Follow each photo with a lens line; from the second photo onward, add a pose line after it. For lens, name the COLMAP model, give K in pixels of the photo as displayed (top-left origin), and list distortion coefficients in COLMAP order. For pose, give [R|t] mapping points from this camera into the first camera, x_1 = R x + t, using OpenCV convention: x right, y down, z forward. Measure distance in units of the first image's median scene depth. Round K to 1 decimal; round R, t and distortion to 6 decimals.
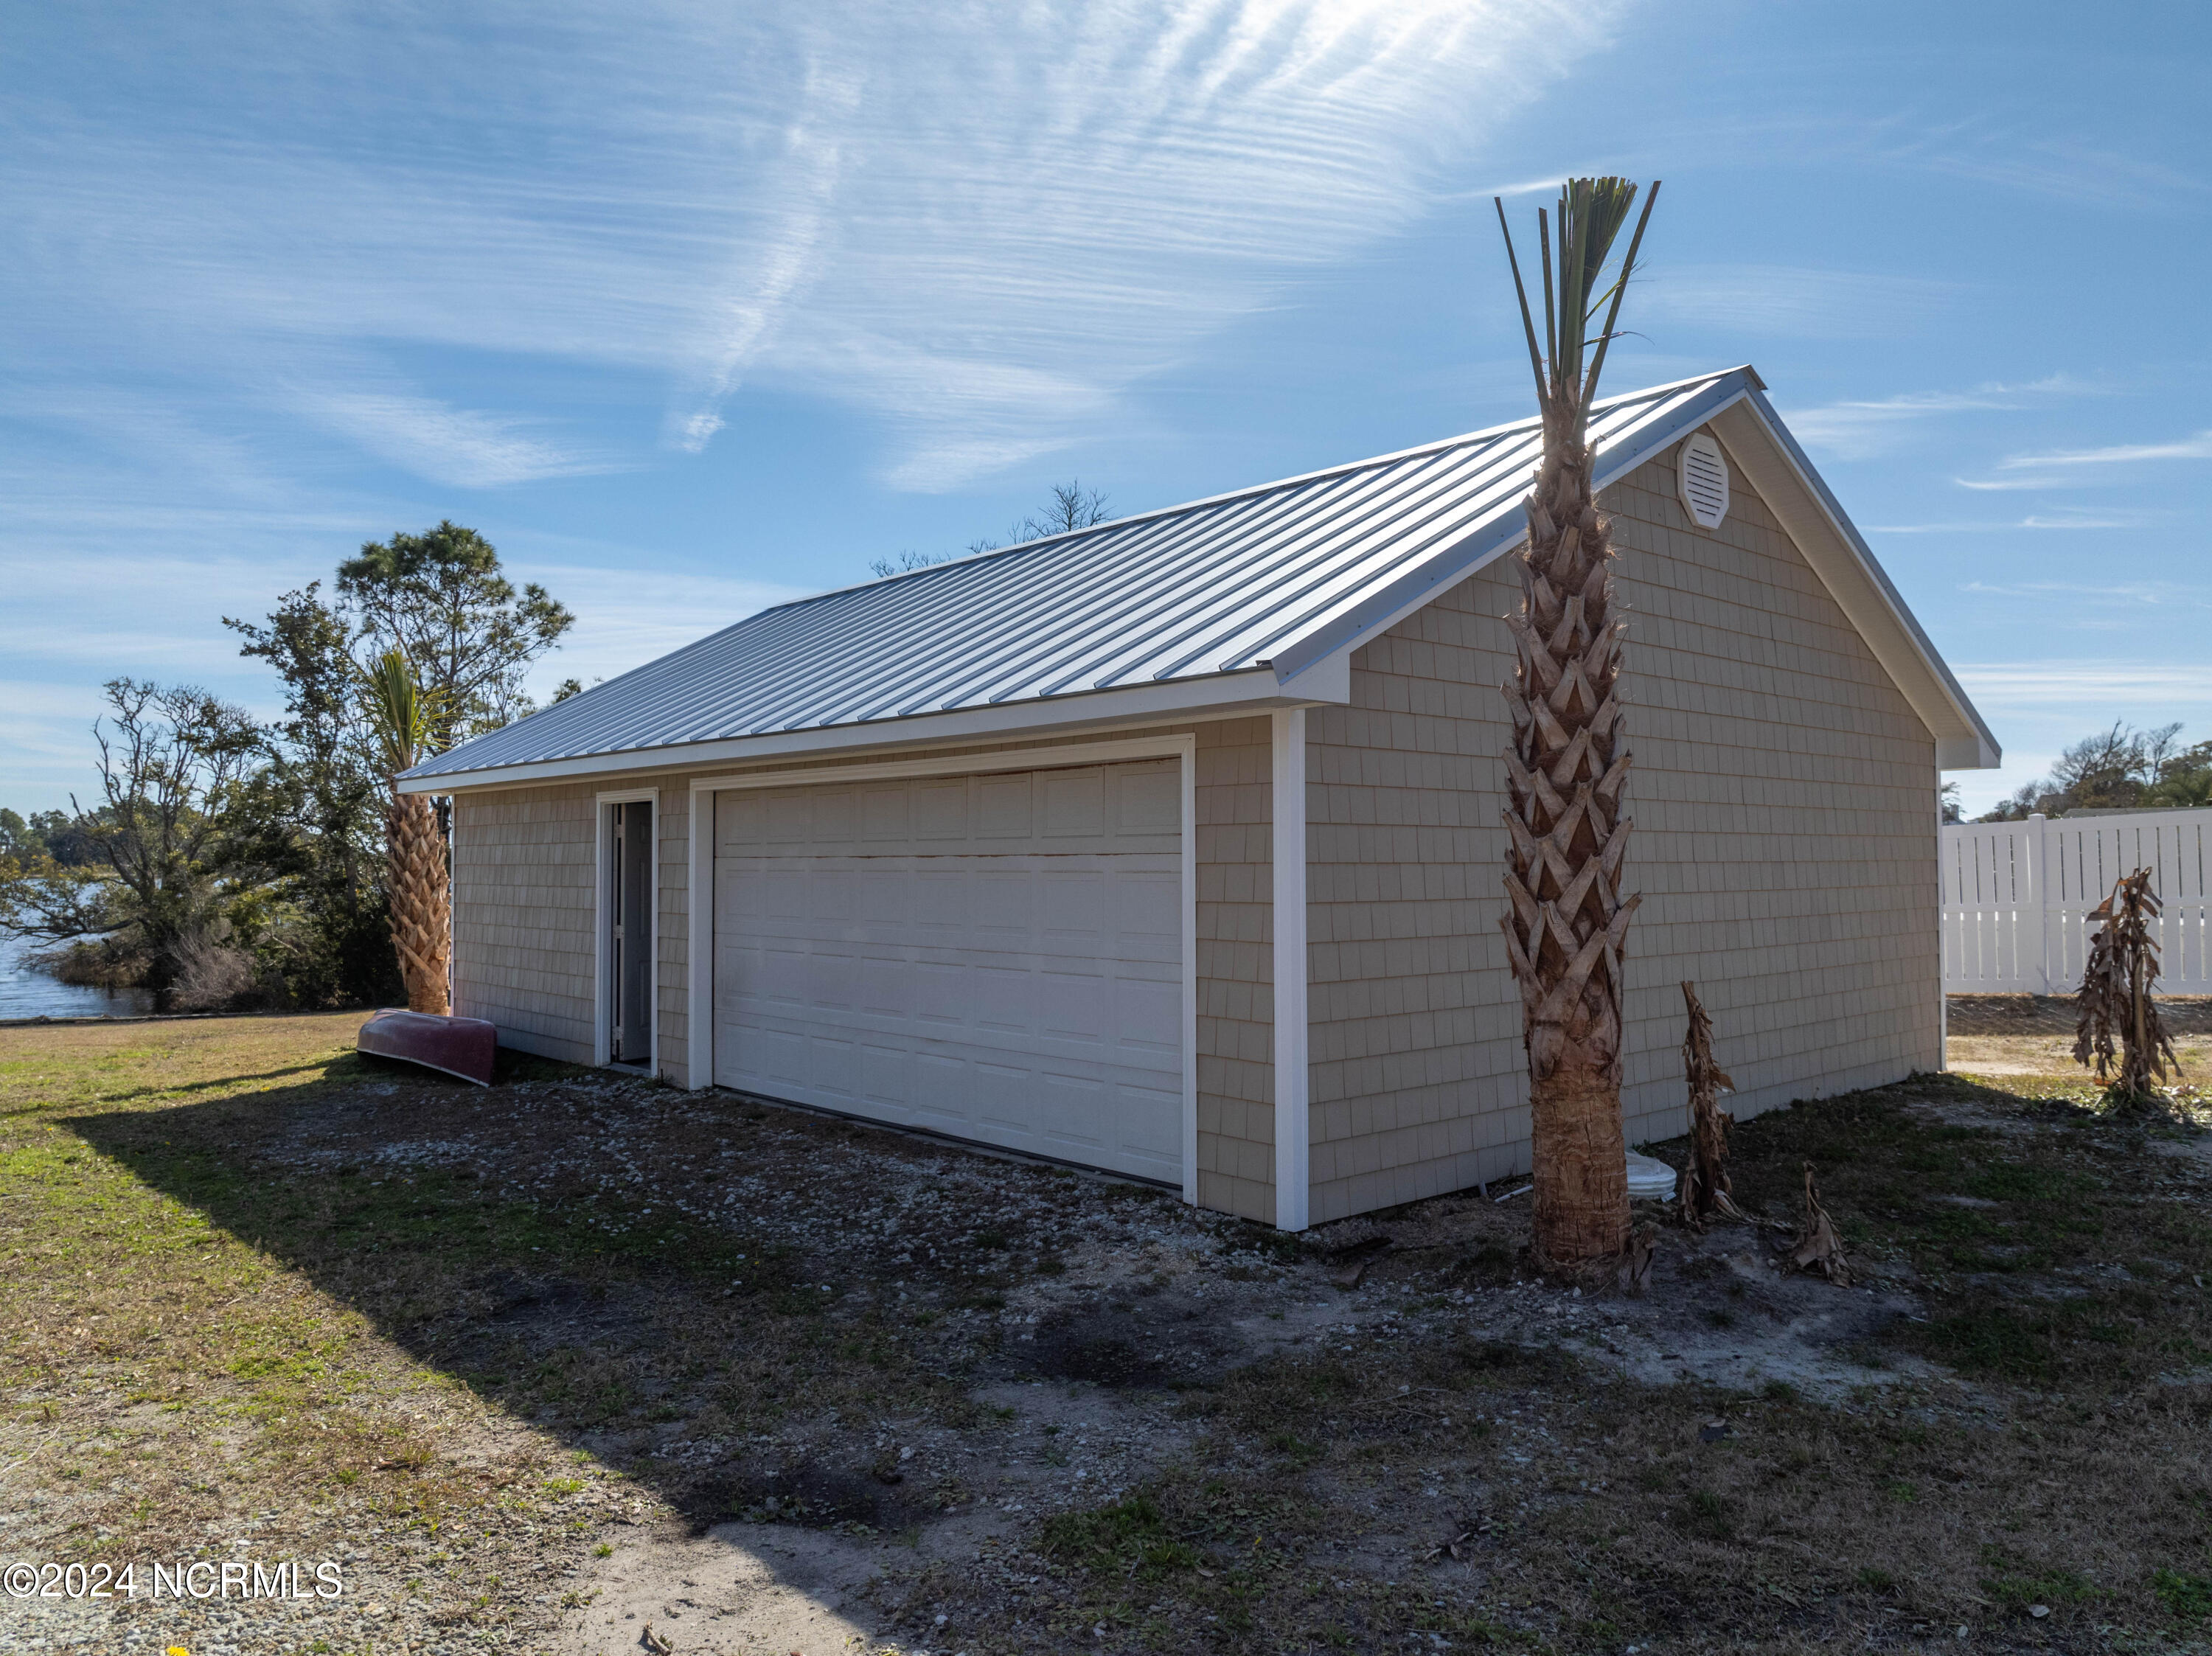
lens RADIAL K [[1579.4, 0, 1107.8], [0, 1579.4, 807.5], [0, 0, 1]] dist [-0.036202, 0.002456]
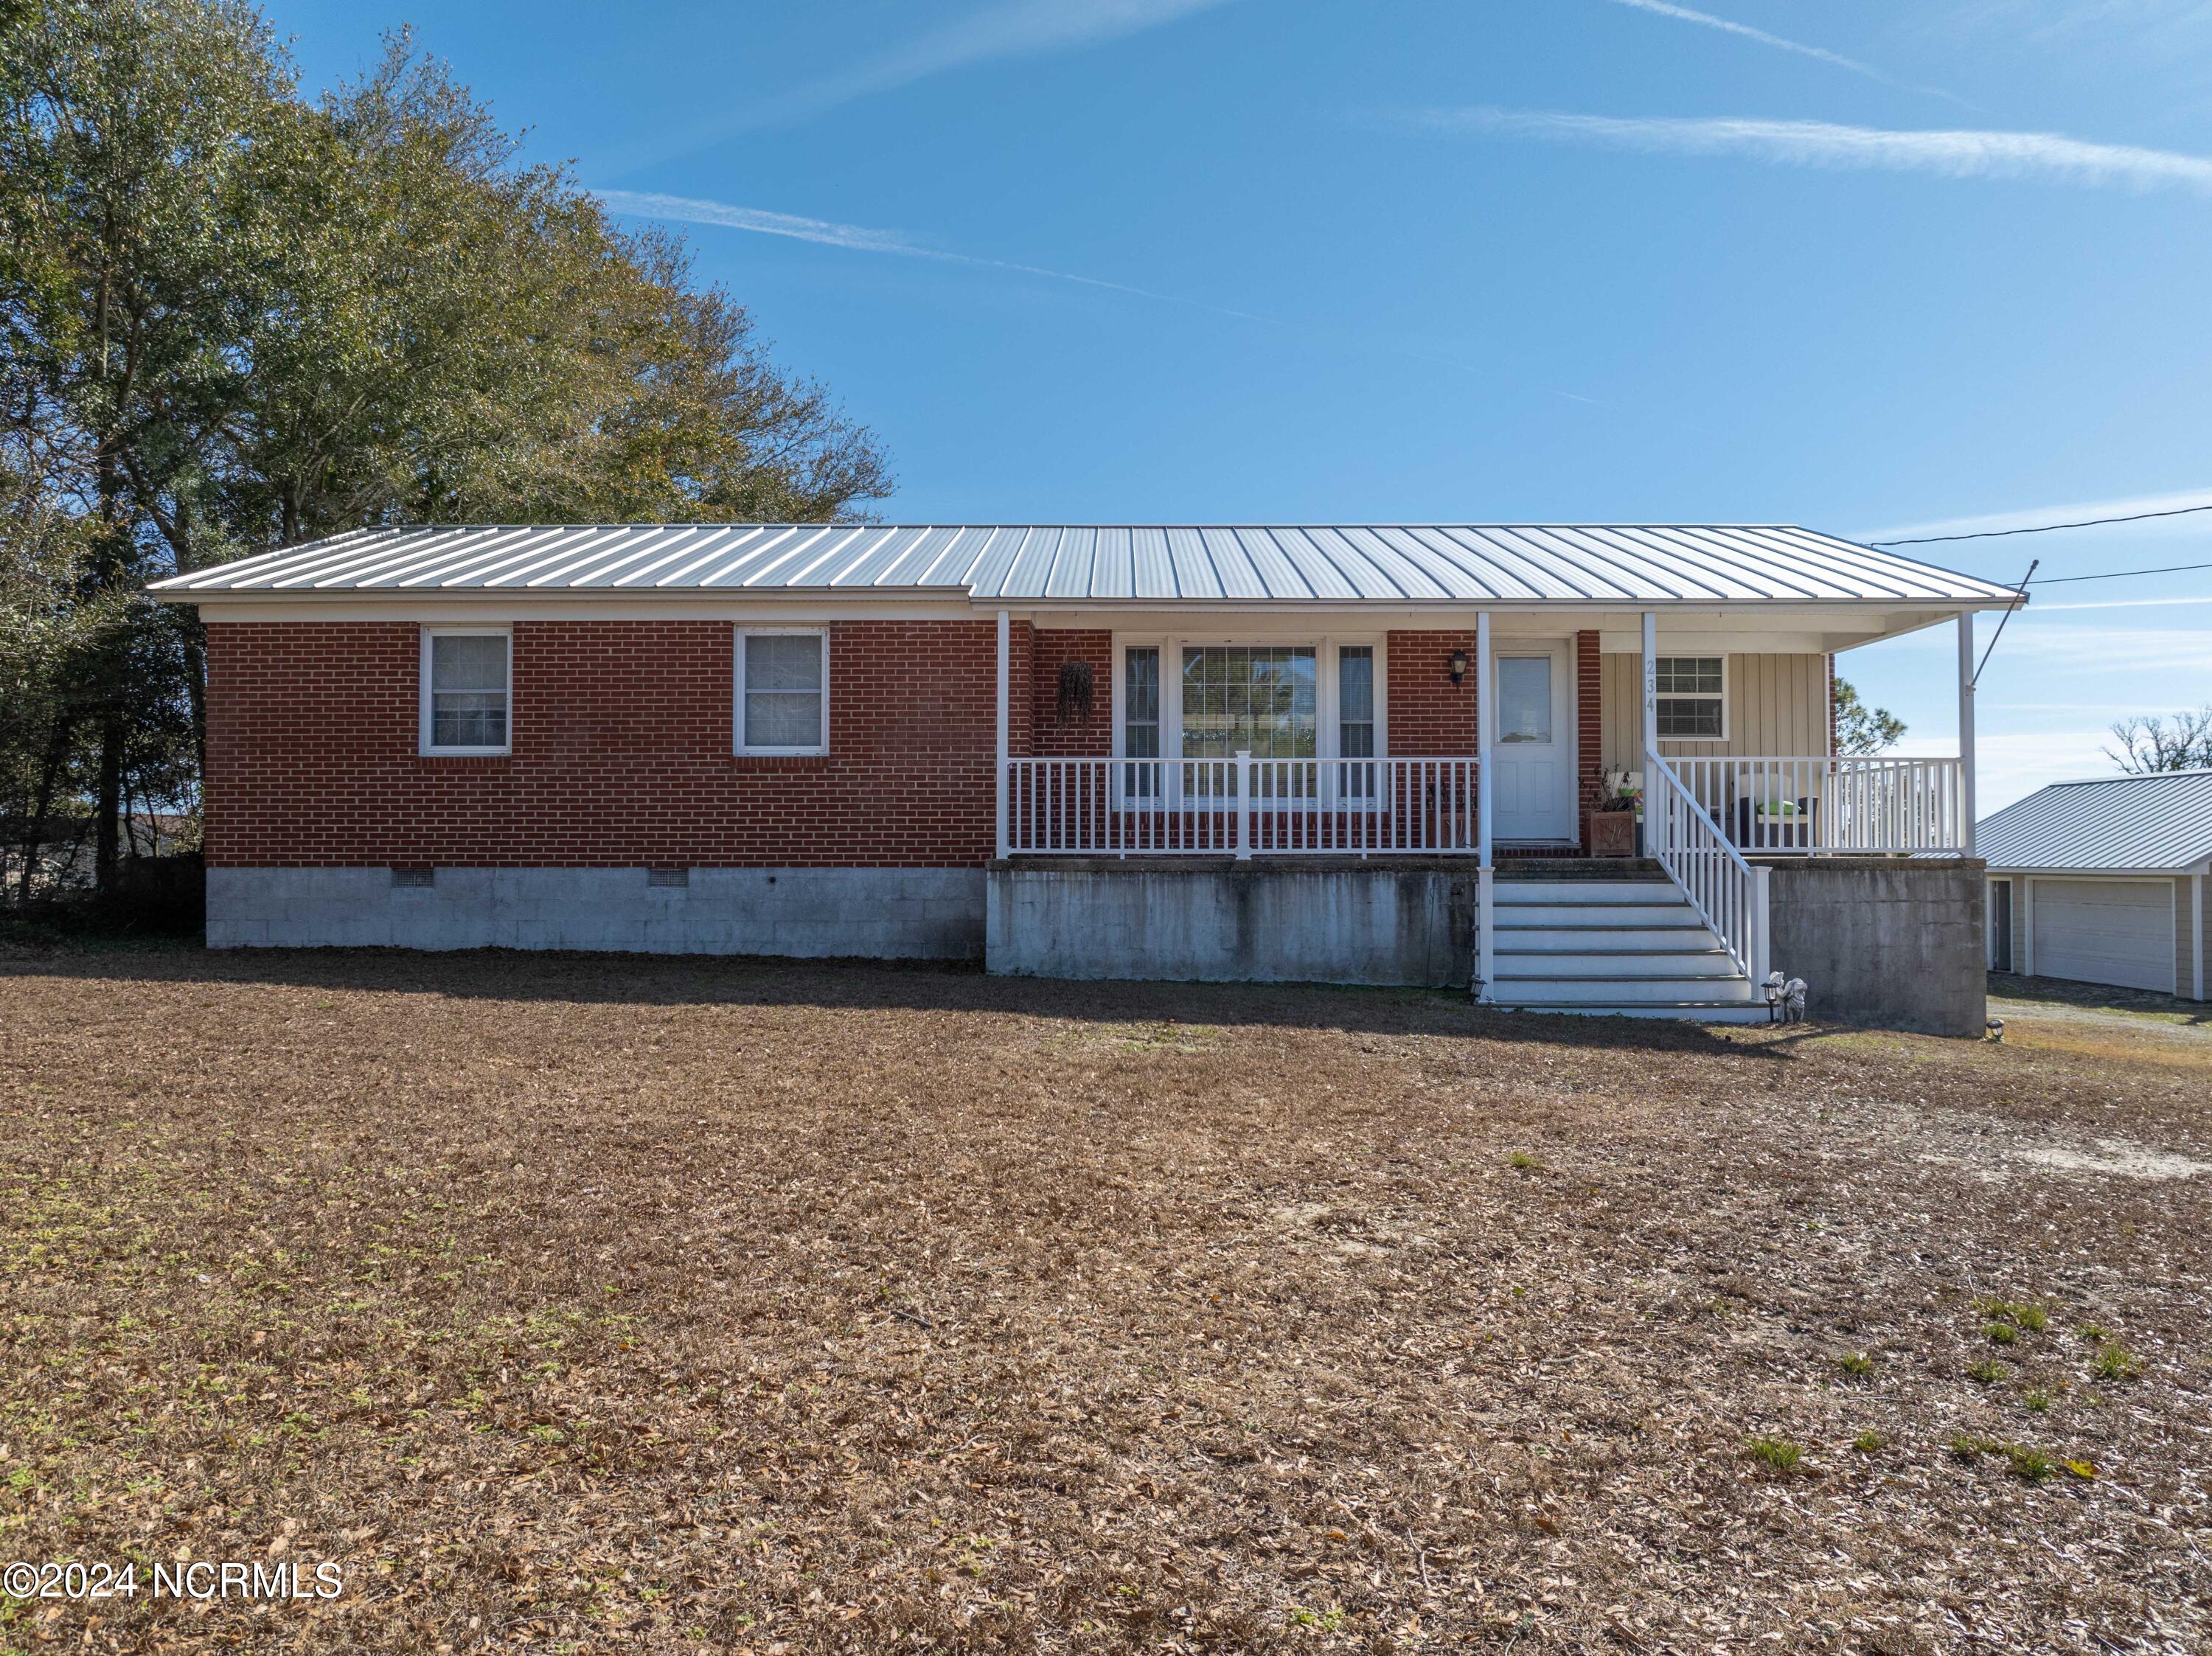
lens RADIAL K [[1579.4, 0, 1132.6], [0, 1579.4, 832.5], [0, 0, 1]] dist [-0.036202, 0.002456]
pose [[0.740372, -0.004613, -0.672182, 0.347656], [0.016121, 0.999811, 0.010895, -0.116606], [0.672004, -0.018902, 0.740306, -1.717678]]
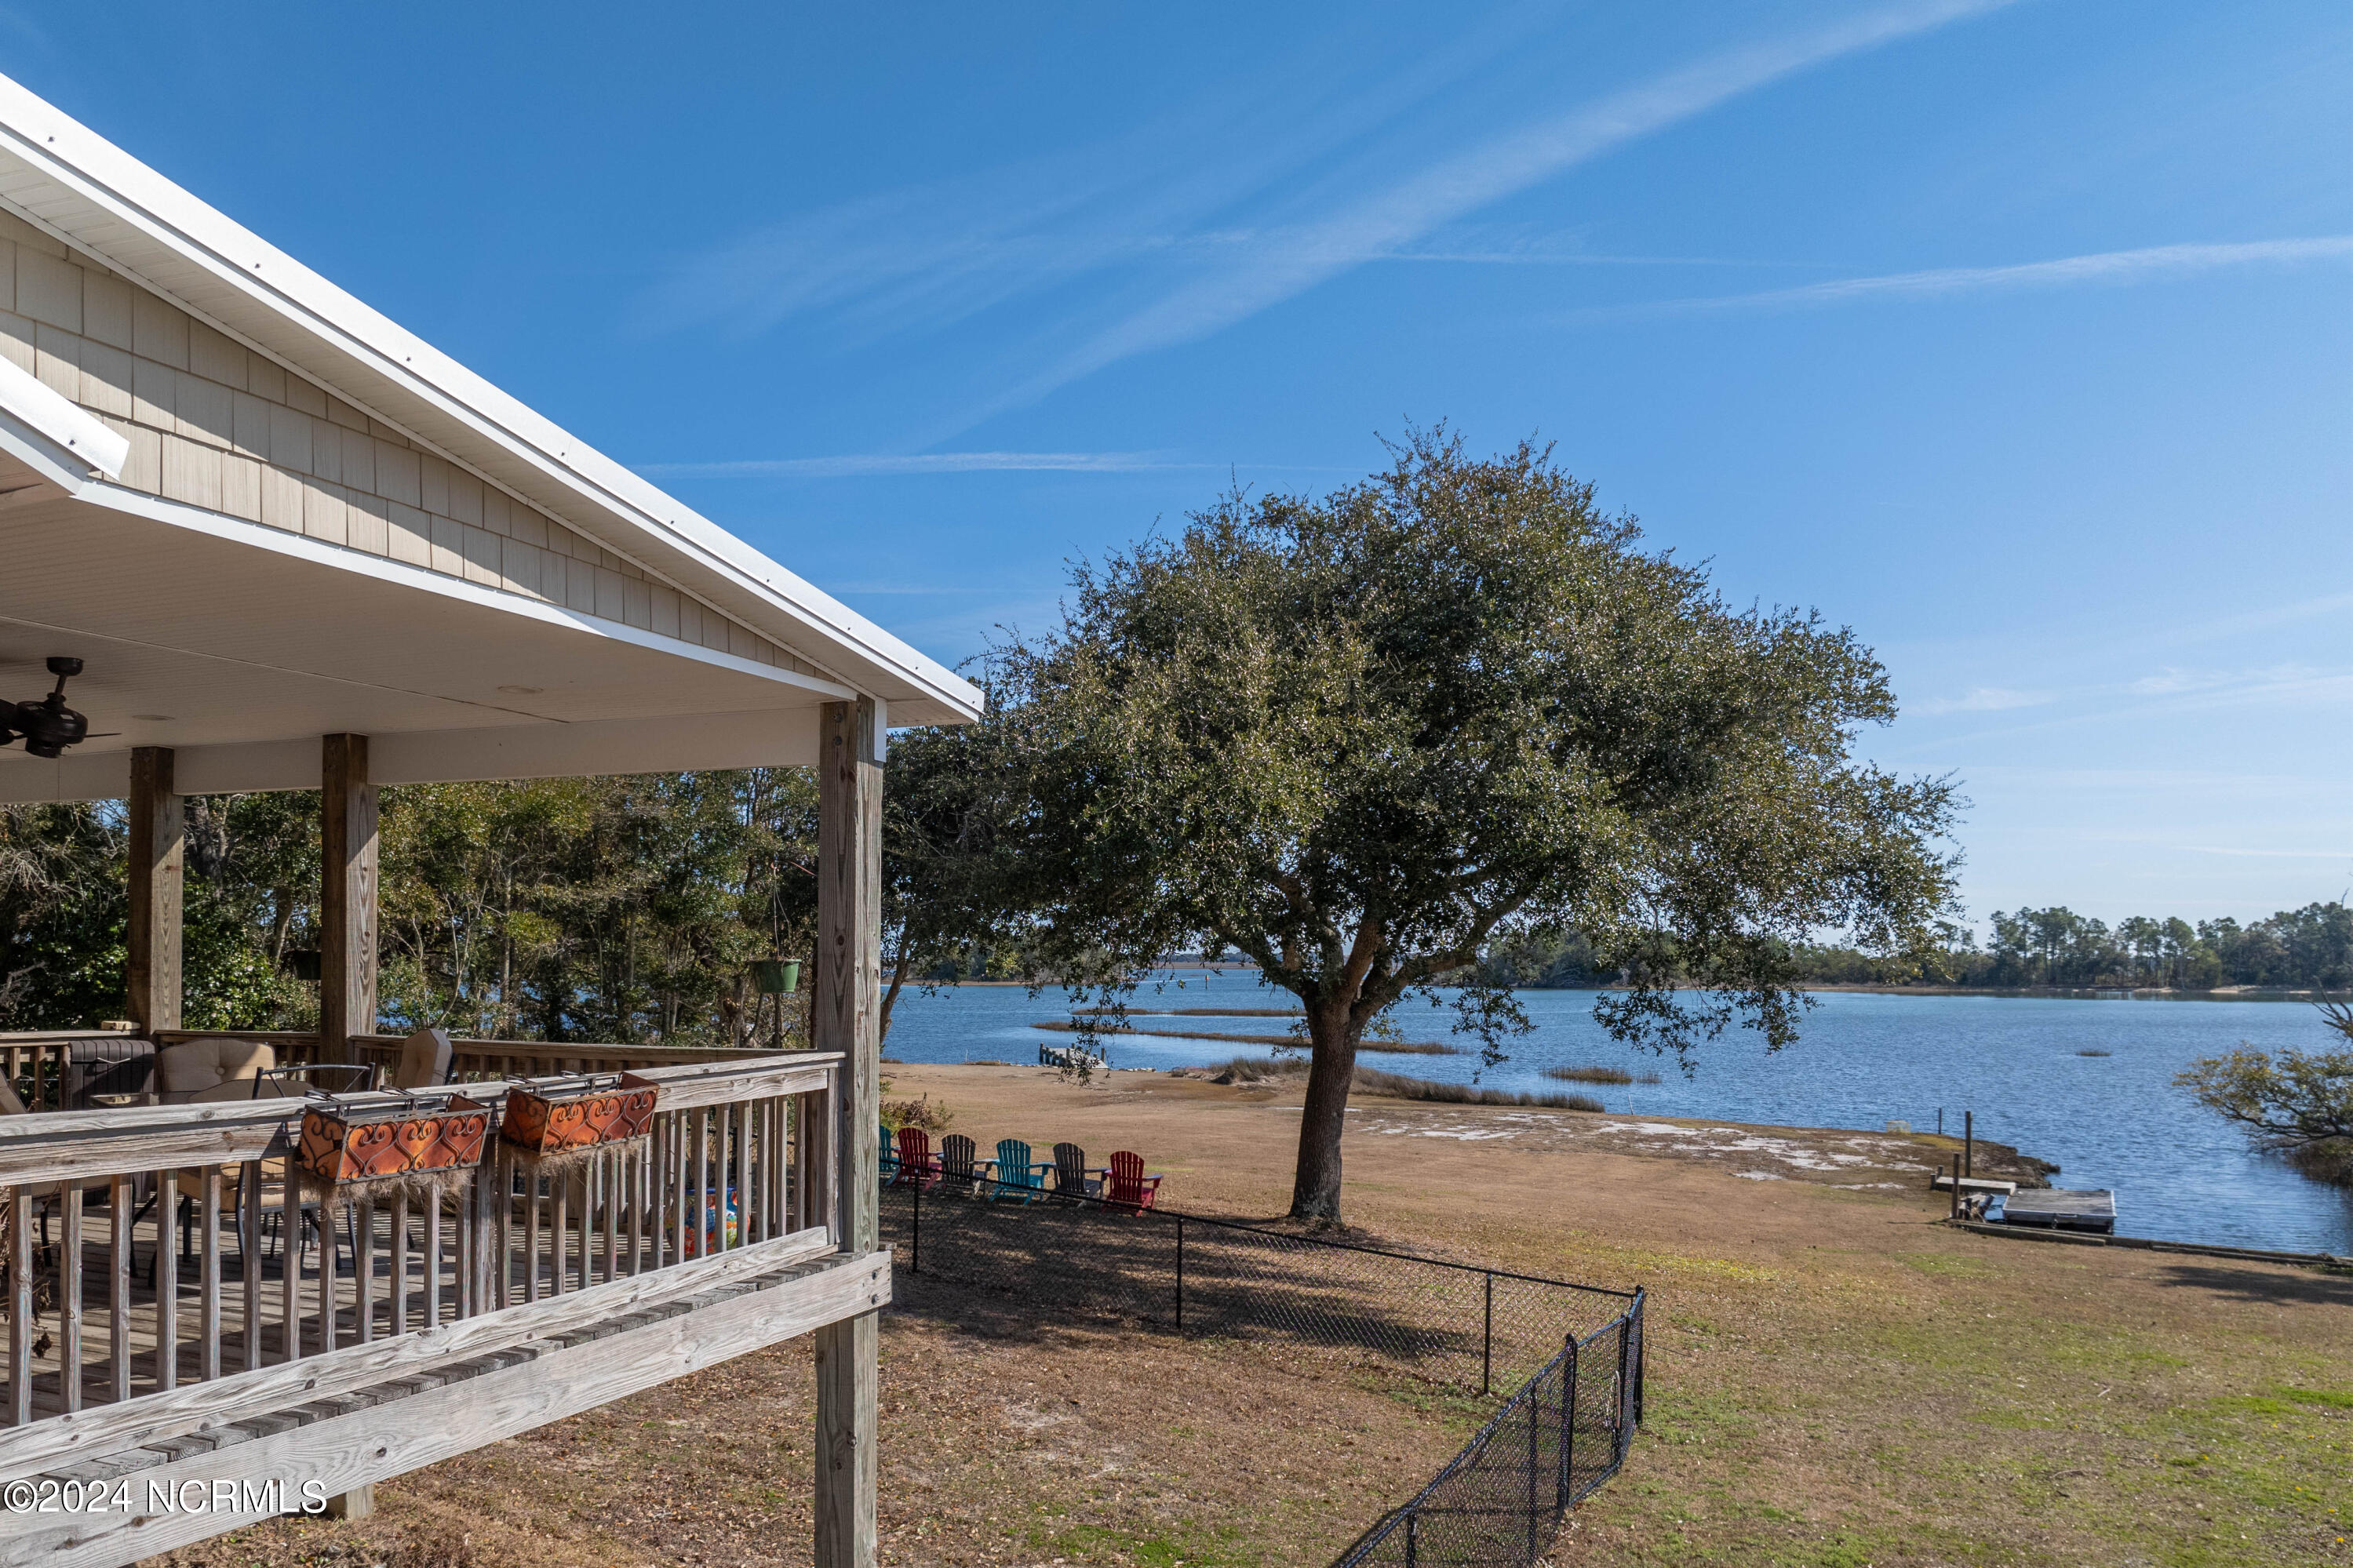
lens RADIAL K [[1822.8, 0, 1083.5], [0, 1822.8, 921.6], [0, 0, 1]] dist [-0.029730, -0.002092]
pose [[0.401936, -0.012637, -0.915581, 0.013680], [0.022066, 0.999748, -0.004112, -0.156799], [0.915402, -0.018550, 0.402113, -0.235598]]
